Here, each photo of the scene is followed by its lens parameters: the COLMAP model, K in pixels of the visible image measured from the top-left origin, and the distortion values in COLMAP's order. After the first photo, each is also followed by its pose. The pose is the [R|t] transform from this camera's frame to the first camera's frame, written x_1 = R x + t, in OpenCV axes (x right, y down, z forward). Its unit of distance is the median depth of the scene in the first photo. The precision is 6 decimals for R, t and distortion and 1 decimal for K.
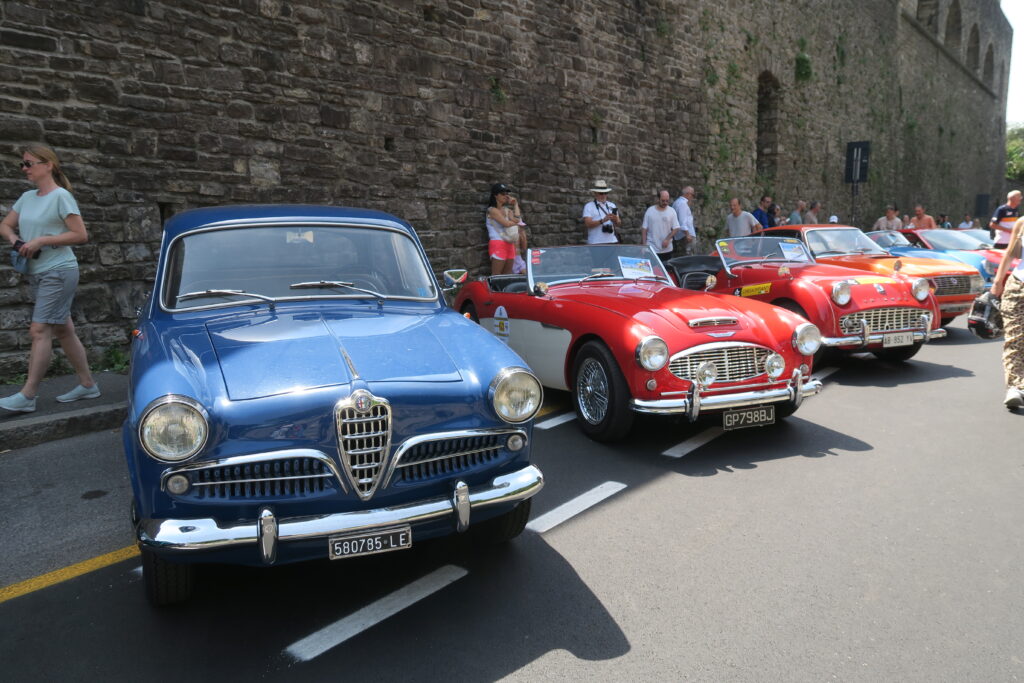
lens RADIAL K [[775.1, 0, 515.1], [0, 775.1, 347.1], [0, 0, 1]] dist [0.054469, -0.017703]
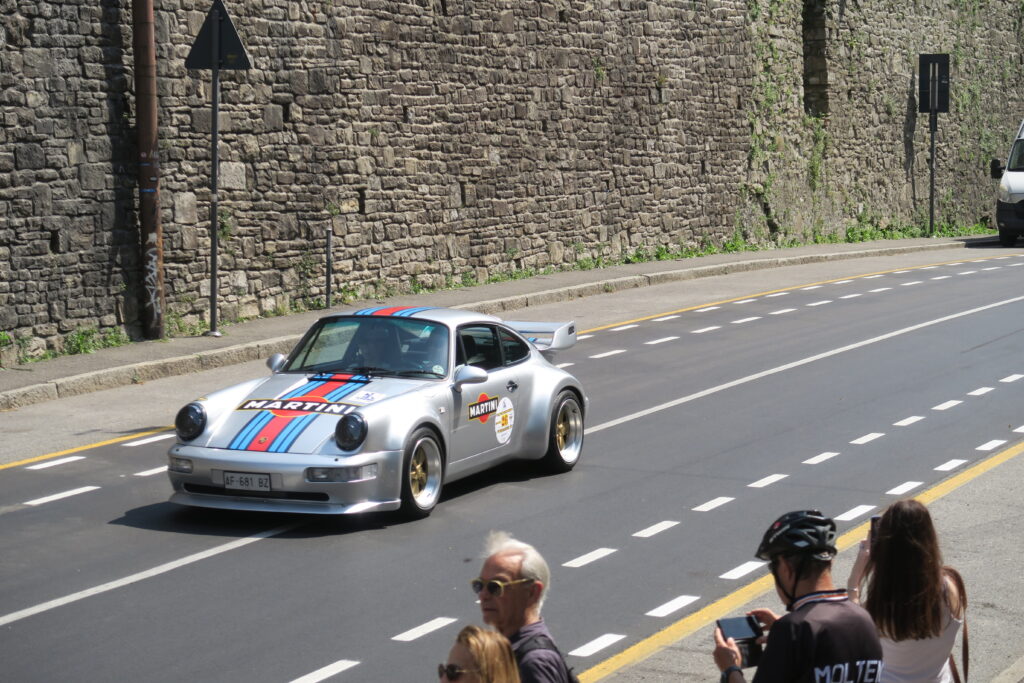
lens RADIAL K [[2906.0, 0, 512.4], [0, 2906.0, 340.0], [0, 0, 1]] dist [0.020457, 0.000000]
pose [[0.973678, -0.016164, 0.227354, -0.888782], [0.034893, 0.996295, -0.078603, 0.306237], [-0.225241, 0.084467, 0.970635, -2.409826]]
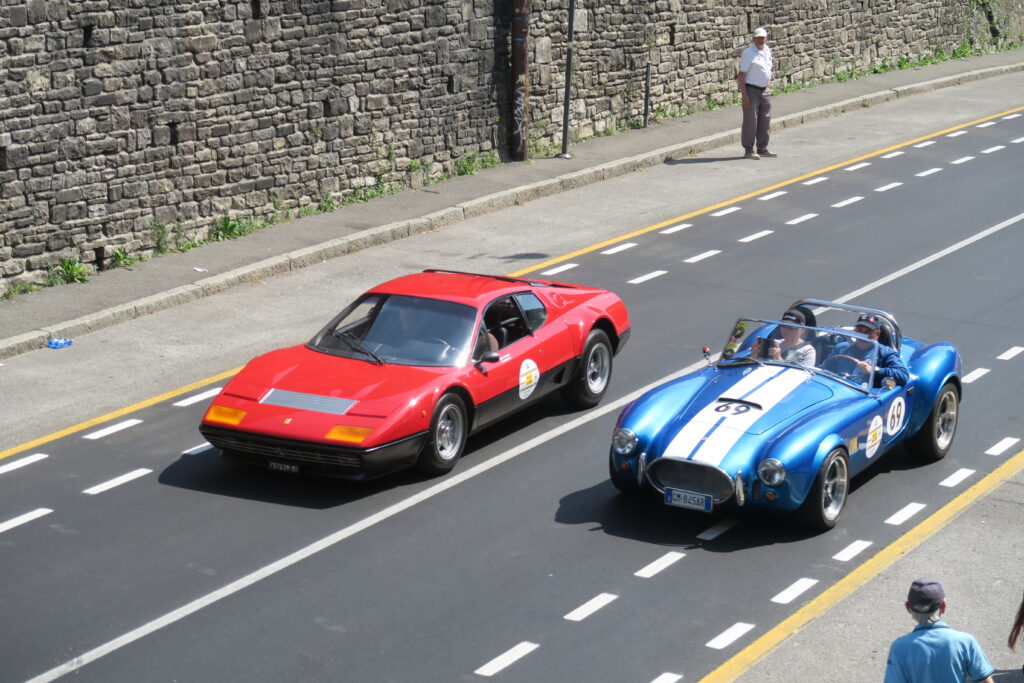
lens RADIAL K [[2906.0, 0, 515.4], [0, 2906.0, 348.4], [0, 0, 1]] dist [0.020457, 0.000000]
pose [[0.983017, -0.001659, 0.183508, -1.186935], [-0.004656, 0.999412, 0.033975, 0.193728], [-0.183457, -0.034253, 0.982431, -2.940143]]
